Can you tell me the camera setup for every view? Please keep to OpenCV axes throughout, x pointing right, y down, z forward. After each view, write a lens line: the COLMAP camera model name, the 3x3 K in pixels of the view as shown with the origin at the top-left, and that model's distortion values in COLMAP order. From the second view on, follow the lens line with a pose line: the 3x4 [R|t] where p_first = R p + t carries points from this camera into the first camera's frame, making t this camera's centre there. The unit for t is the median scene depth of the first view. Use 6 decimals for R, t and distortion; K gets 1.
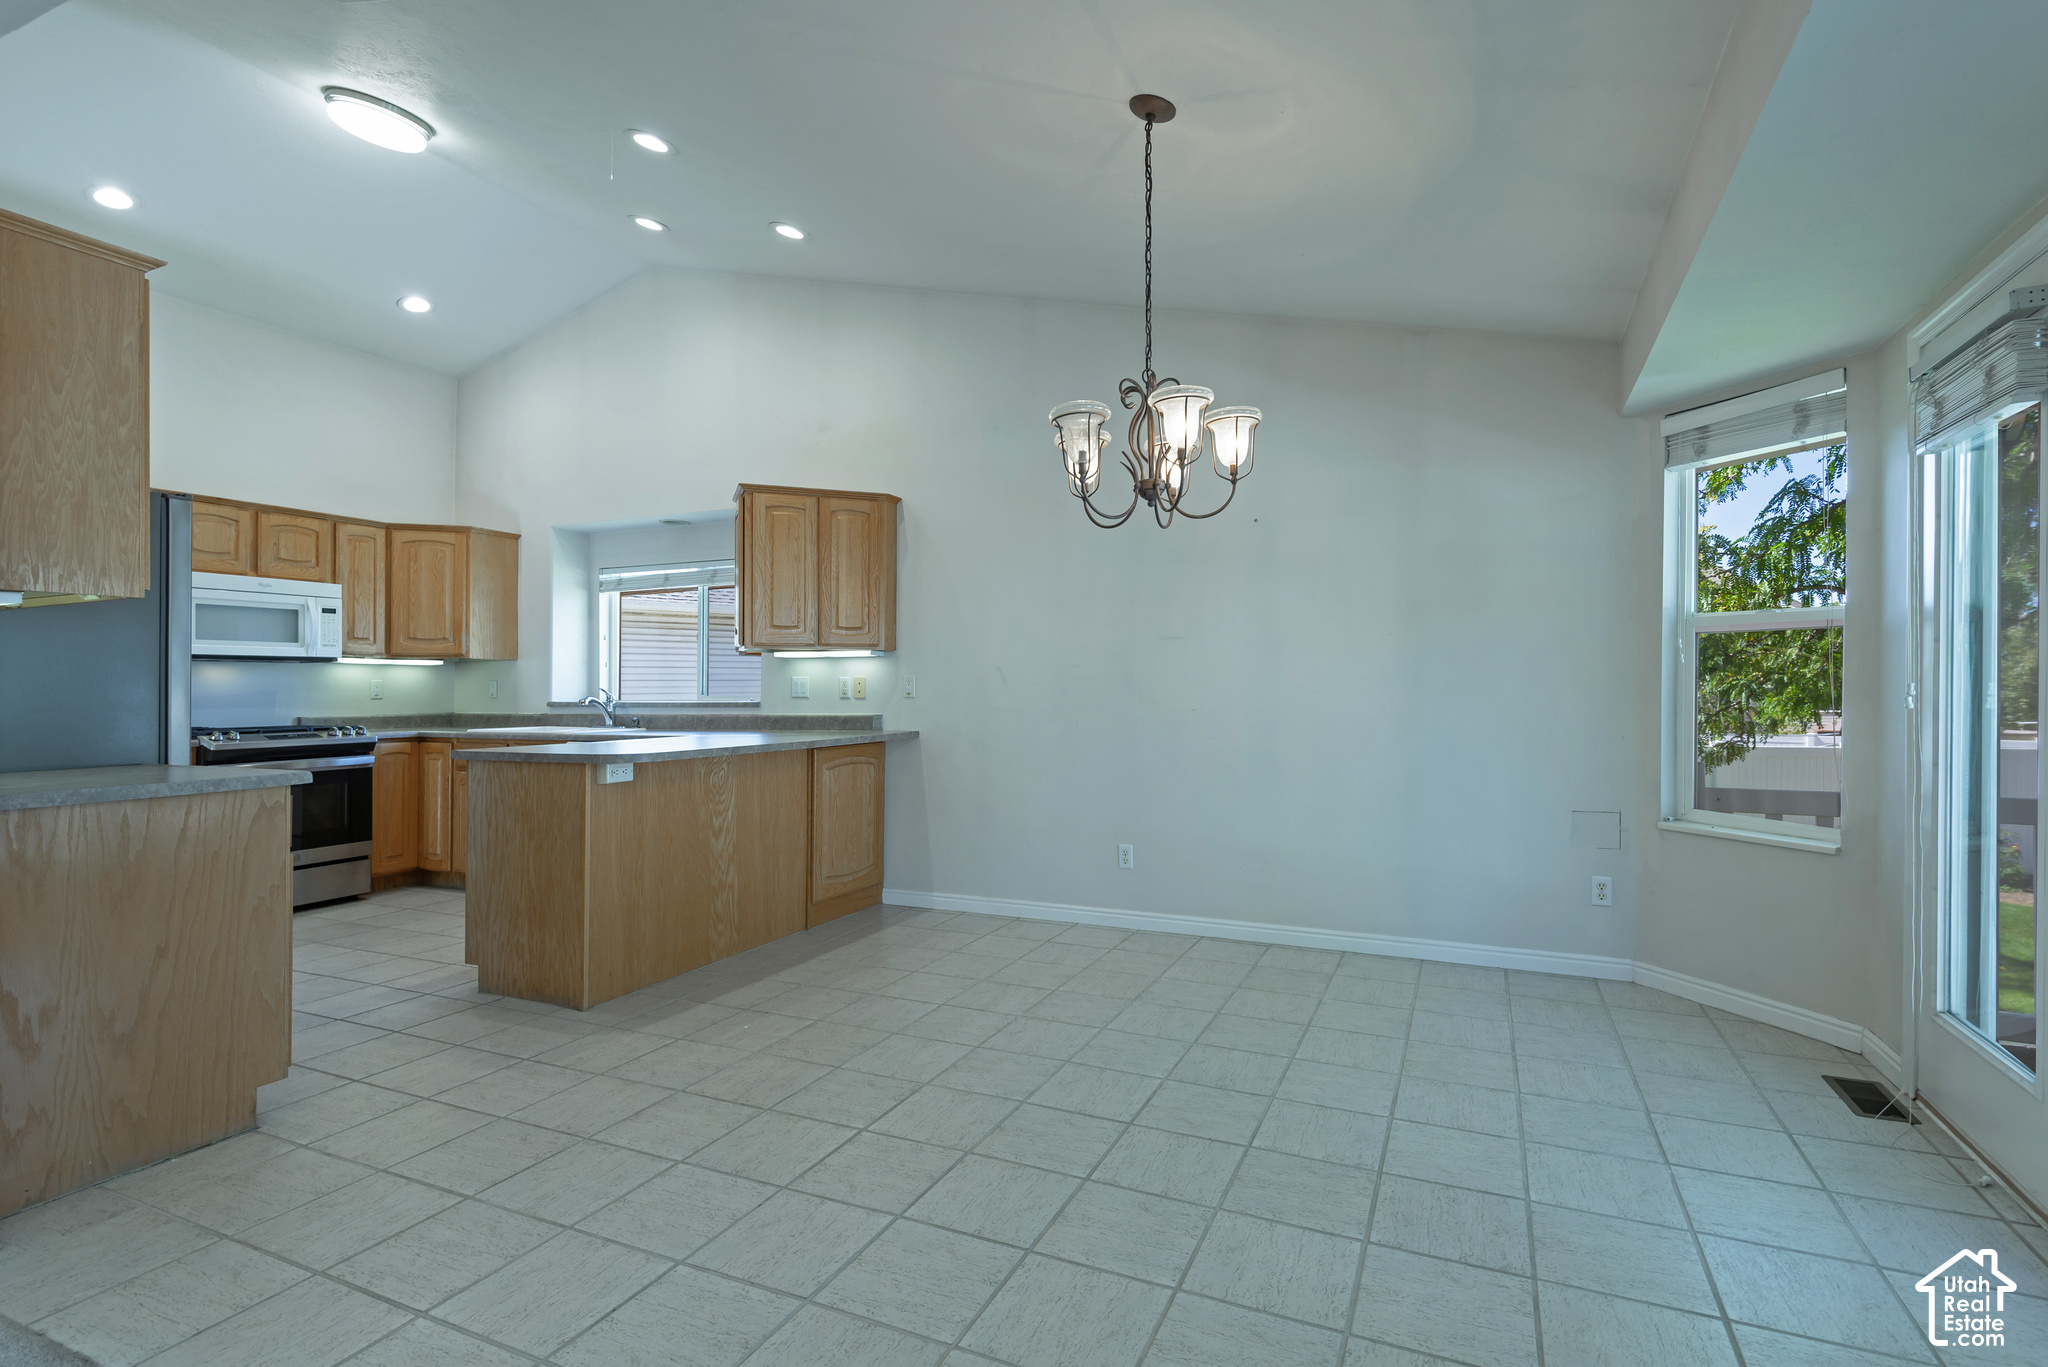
lens RADIAL K [[962.8, 0, 1051.4], [0, 962.8, 700.4], [0, 0, 1]] dist [0.030415, -0.020314]
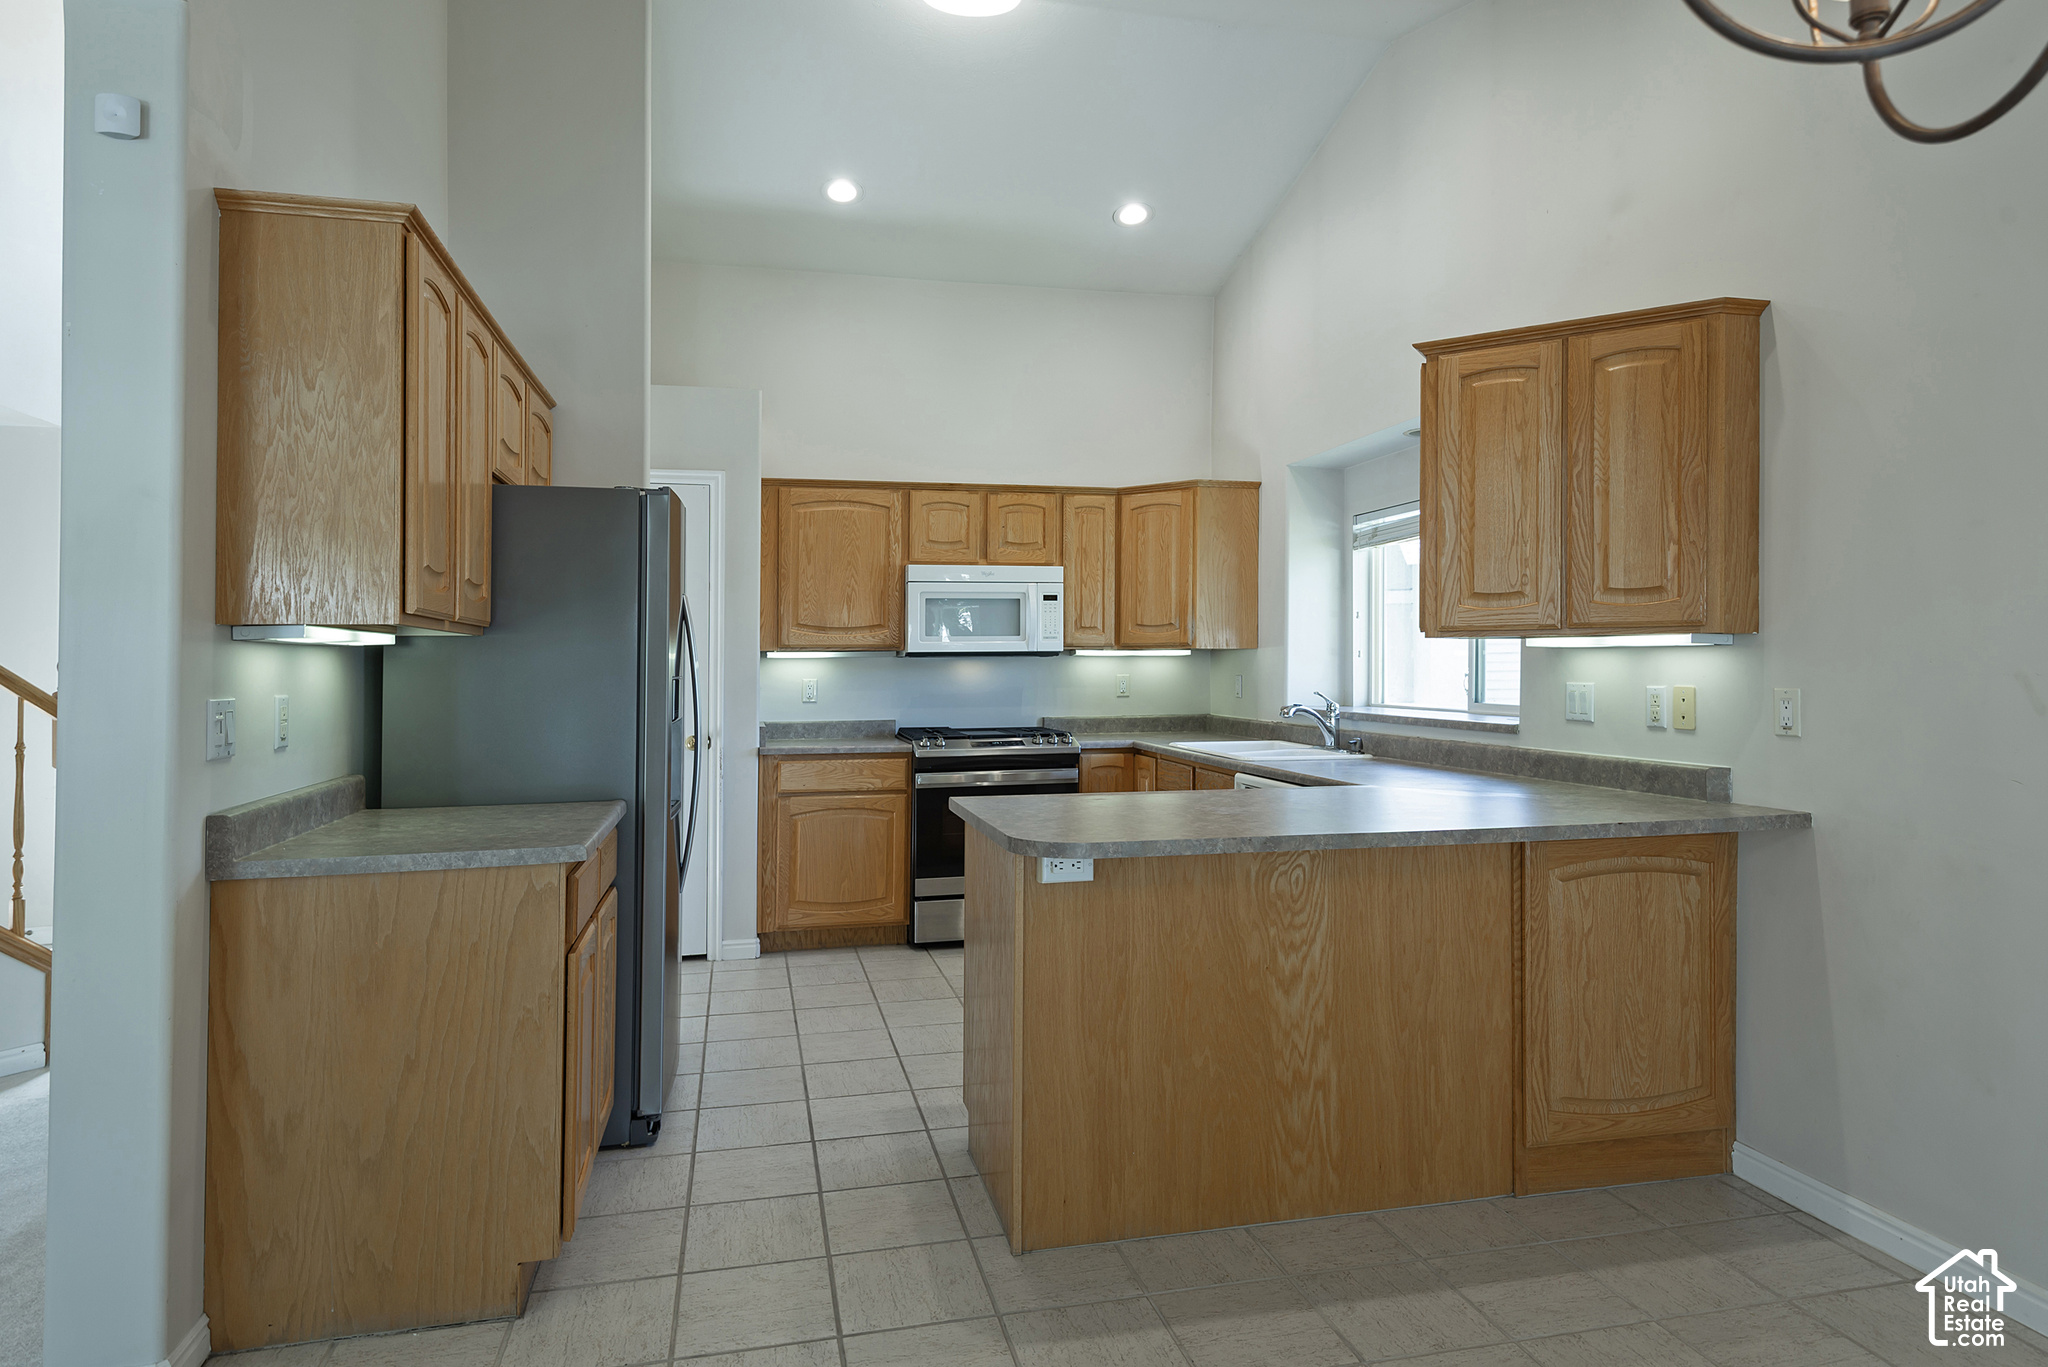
lens RADIAL K [[1170.5, 0, 1019.1], [0, 1170.5, 654.7], [0, 0, 1]] dist [0.025092, -0.001757]
pose [[0.602628, -0.004239, -0.798011, 0.081454], [-0.005516, 0.999940, -0.009477, -0.036069], [0.798003, 0.010113, 0.602568, 0.402673]]
